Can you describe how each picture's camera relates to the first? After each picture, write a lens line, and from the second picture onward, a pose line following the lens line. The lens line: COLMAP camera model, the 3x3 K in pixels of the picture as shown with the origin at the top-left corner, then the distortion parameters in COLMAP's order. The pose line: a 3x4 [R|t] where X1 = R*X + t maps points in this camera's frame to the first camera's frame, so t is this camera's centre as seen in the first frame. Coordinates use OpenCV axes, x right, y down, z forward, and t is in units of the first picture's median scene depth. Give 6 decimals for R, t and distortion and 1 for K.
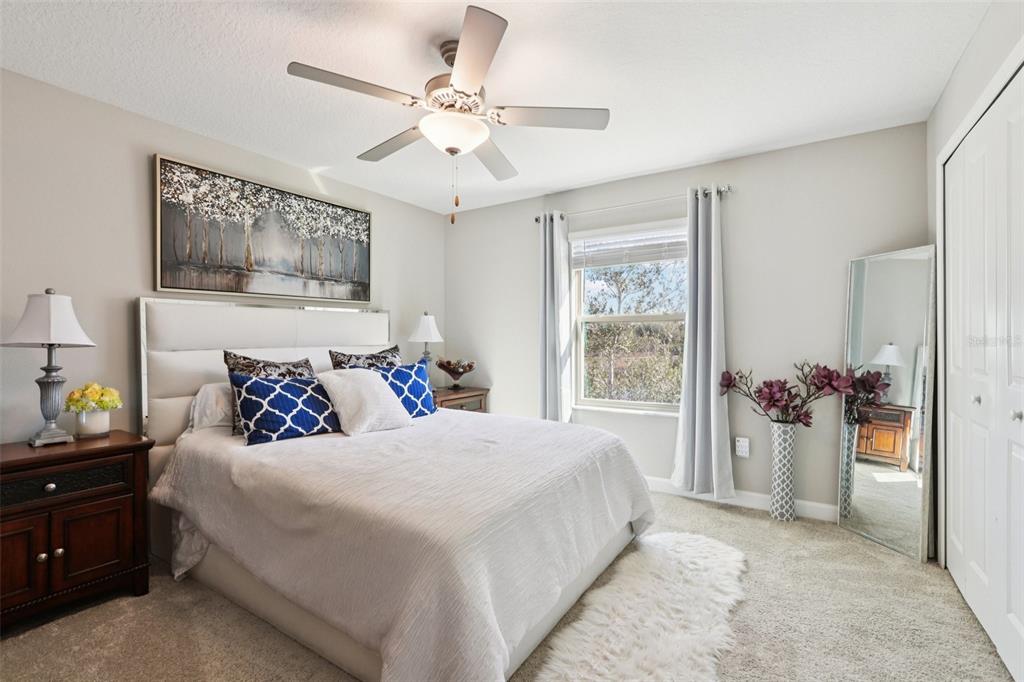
lens RADIAL K [[468.9, 0, 506.3], [0, 468.9, 344.4], [0, 0, 1]] dist [-0.024351, 0.011183]
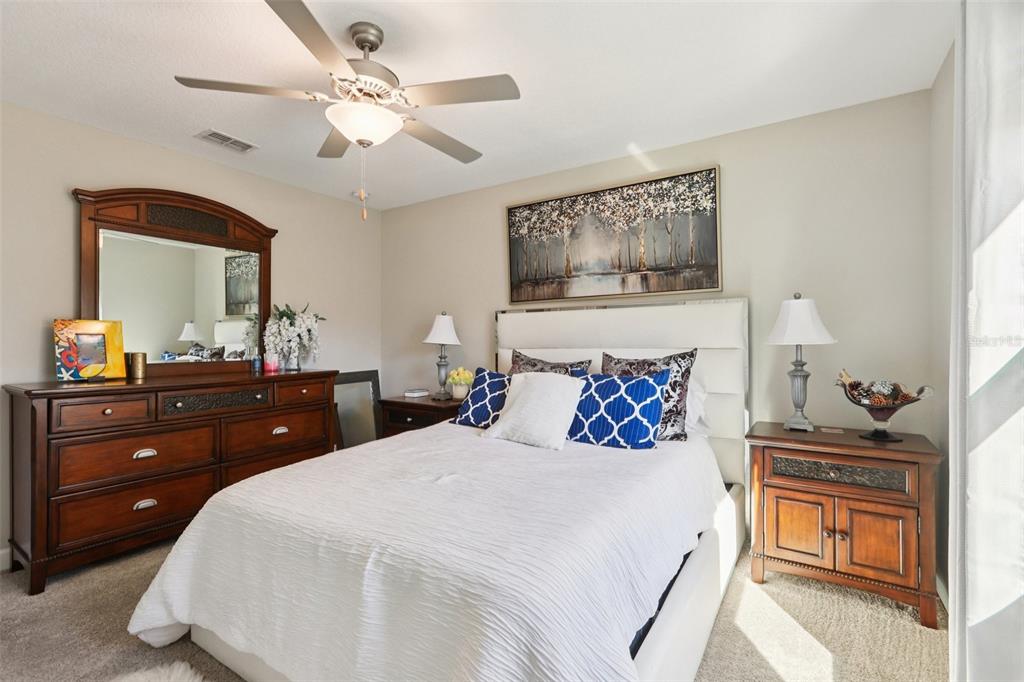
lens RADIAL K [[468.9, 0, 506.7], [0, 468.9, 337.7], [0, 0, 1]] dist [-0.024351, 0.011183]
pose [[0.000554, -0.002993, -0.999995, 0.528134], [-0.008096, 0.999963, -0.002998, -0.011436], [0.999967, 0.008098, 0.000530, 0.818618]]
